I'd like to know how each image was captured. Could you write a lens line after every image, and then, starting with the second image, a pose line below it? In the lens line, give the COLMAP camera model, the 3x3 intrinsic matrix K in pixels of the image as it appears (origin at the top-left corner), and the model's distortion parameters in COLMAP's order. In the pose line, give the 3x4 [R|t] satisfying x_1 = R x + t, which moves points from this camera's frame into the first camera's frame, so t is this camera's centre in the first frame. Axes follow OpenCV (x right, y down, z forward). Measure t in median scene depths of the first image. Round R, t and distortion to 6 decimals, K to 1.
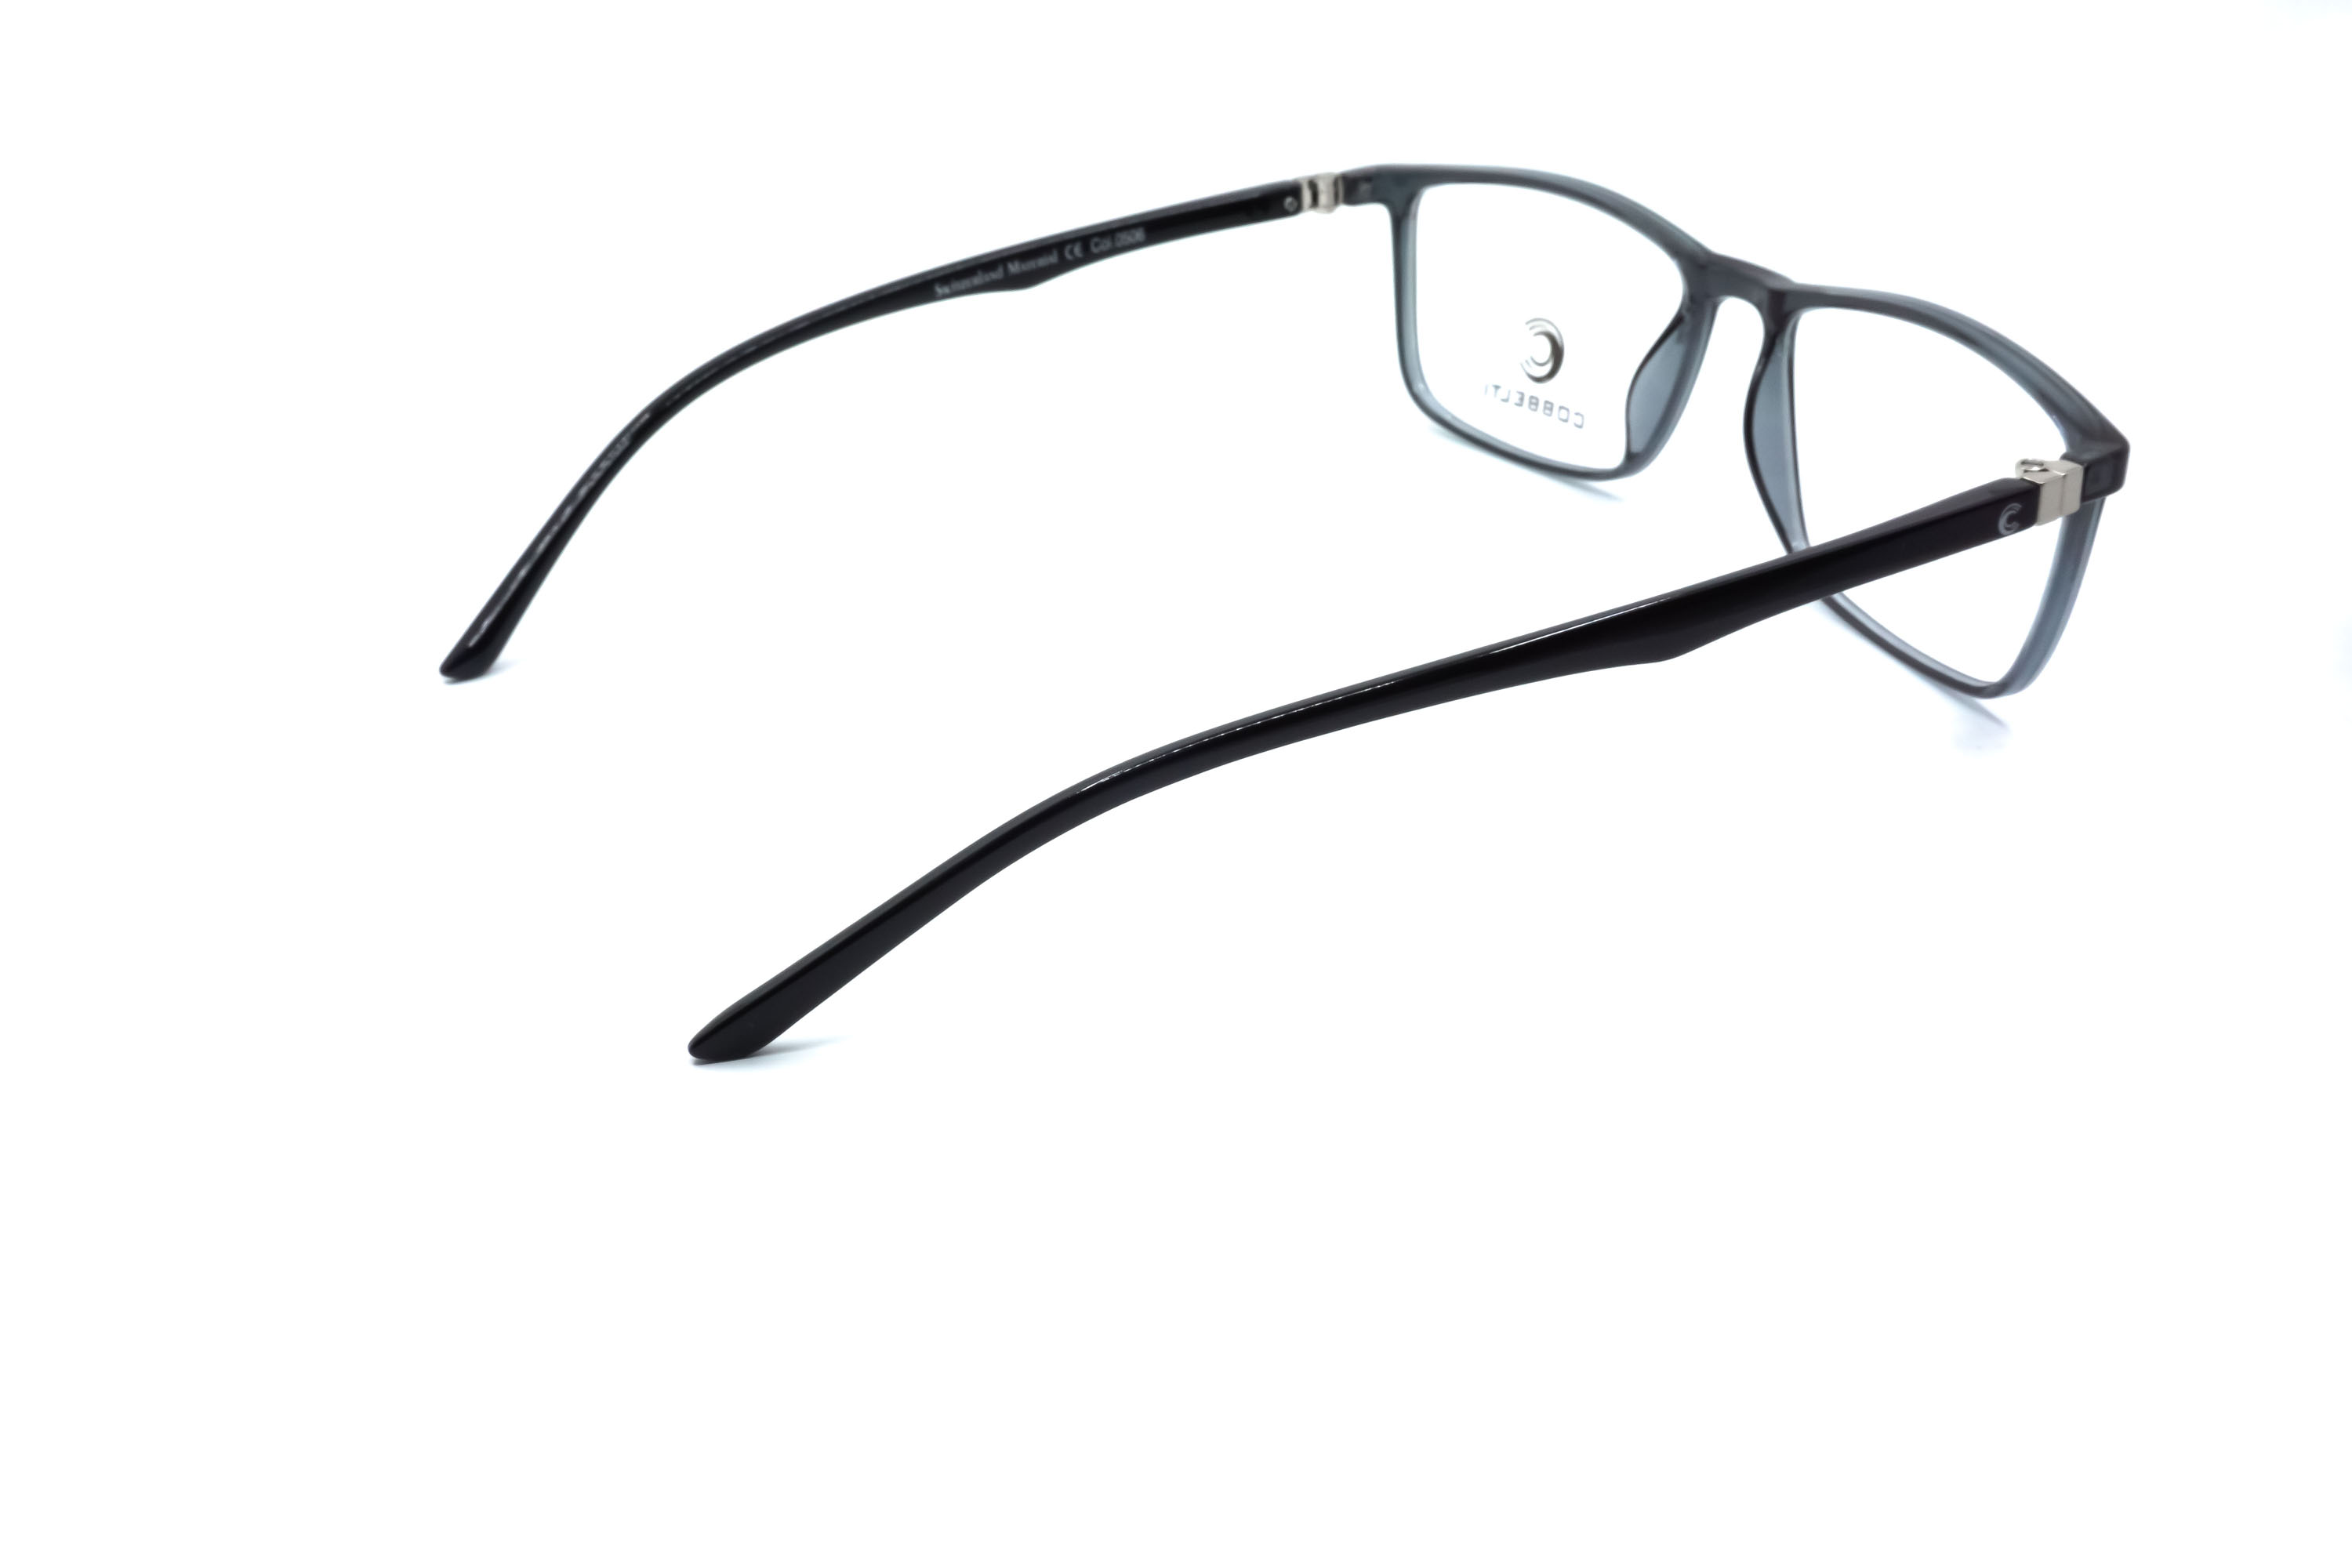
lens RADIAL K [[2618.1, 0, 1177.2], [0, 2618.1, 793.5], [0, 0, 1]] dist [0.029979, 0.000000]
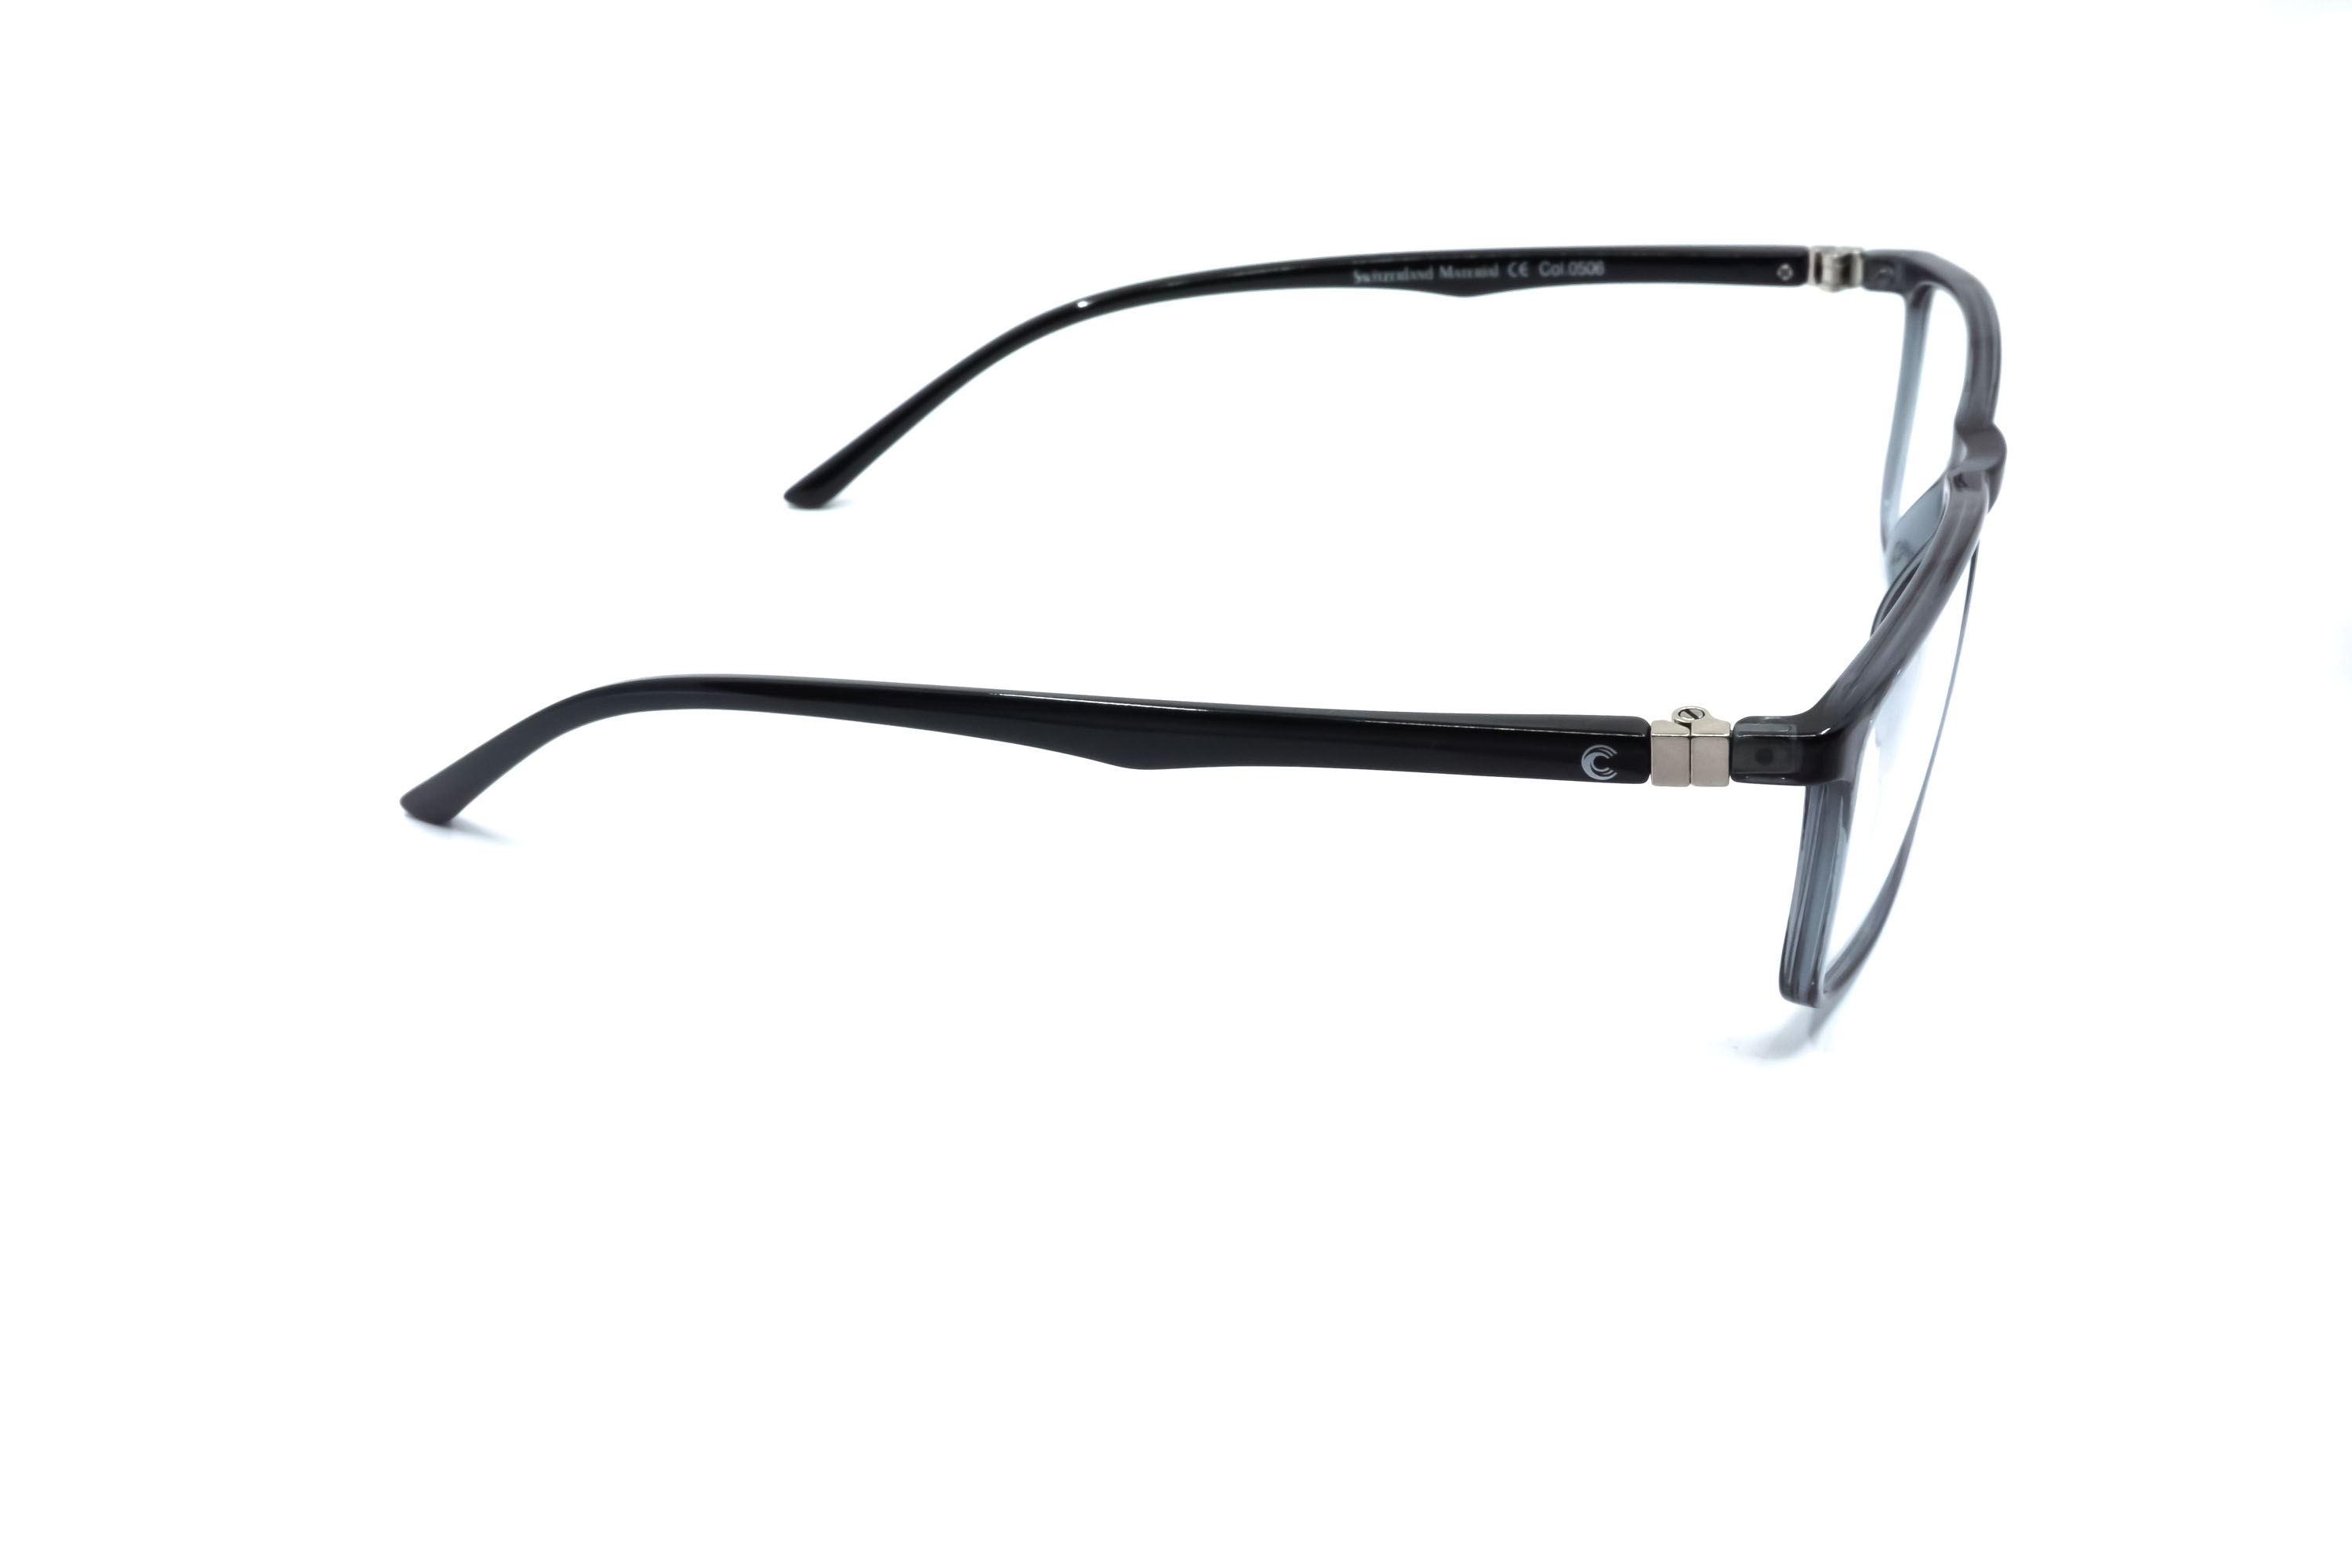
lens RADIAL K [[2618.1, 0, 1186.7], [0, 2618.1, 760.7], [0, 0, 1]] dist [0.029979, 0.000000]
pose [[0.691105, 0.323328, -0.646400, 0.549677], [-0.317650, 0.939229, 0.130182, -0.124325], [0.649209, 0.115359, 0.751811, 0.223374]]
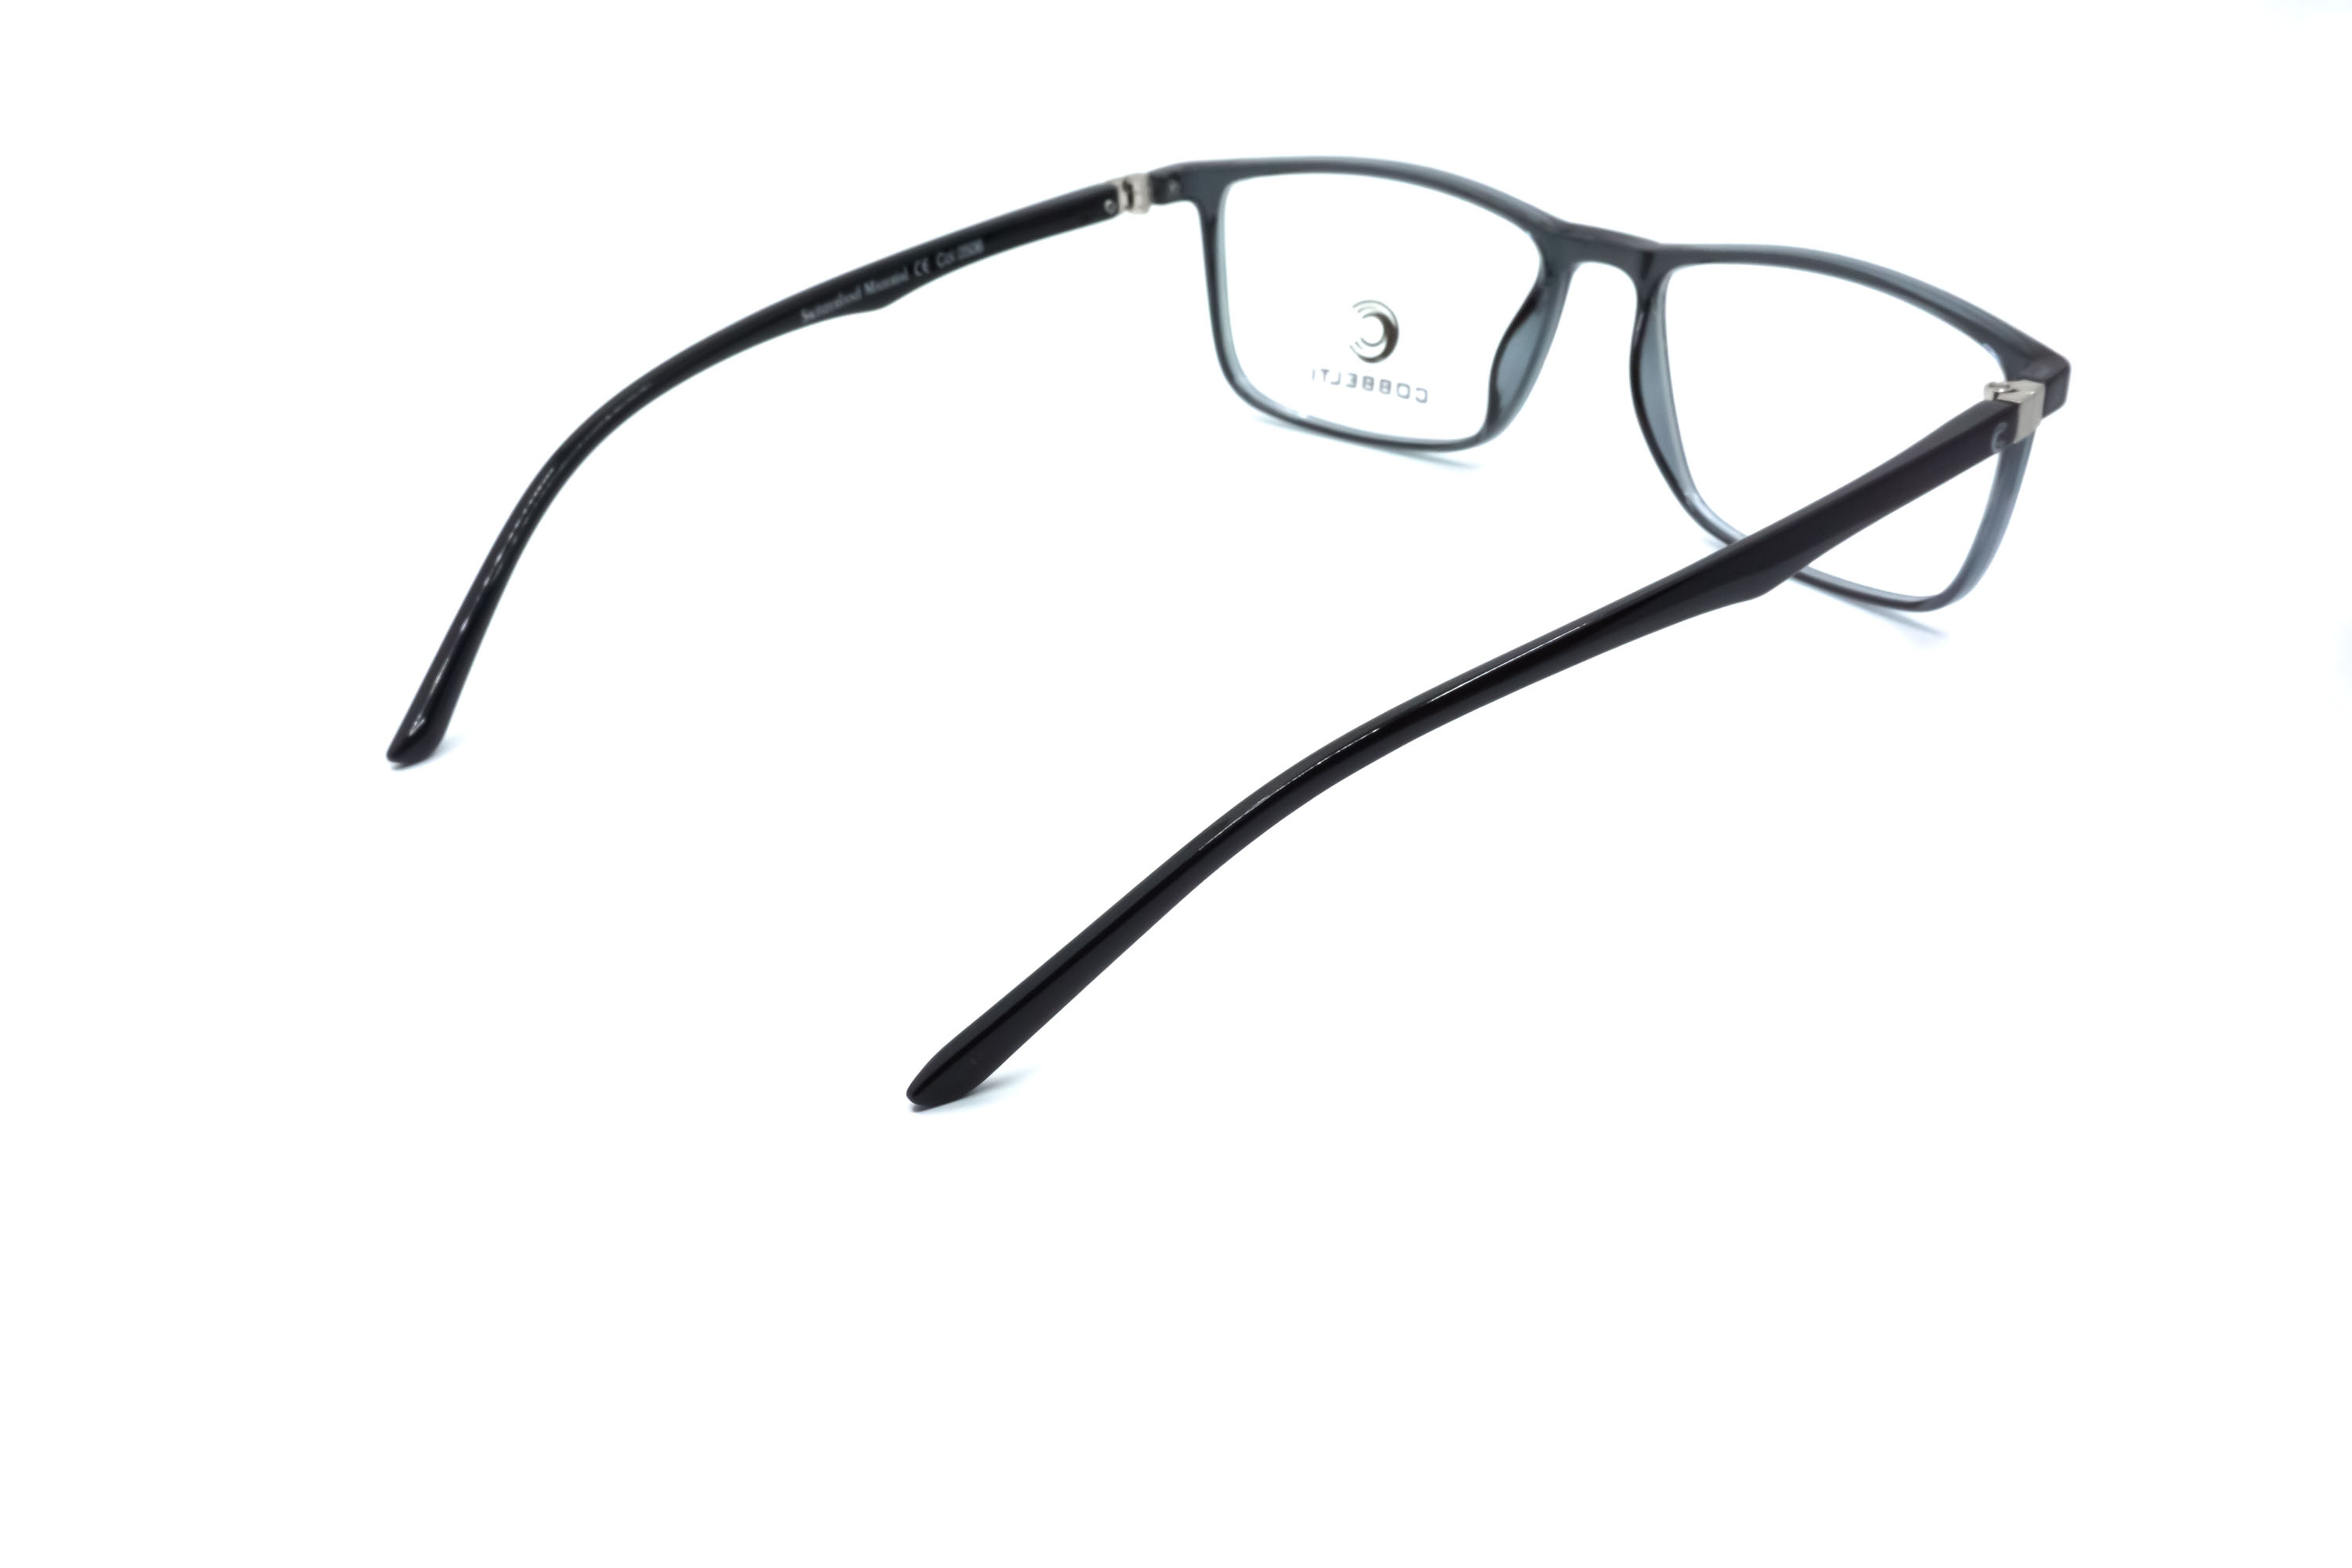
lens RADIAL K [[2618.1, 0, 1171.5], [0, 2618.1, 786.0], [0, 0, 1]] dist [0.029979, 0.000000]
pose [[0.964583, -0.117986, 0.235920, -0.203628], [0.120671, 0.992688, 0.003075, -0.004703], [-0.234558, 0.025503, 0.971768, 0.024339]]
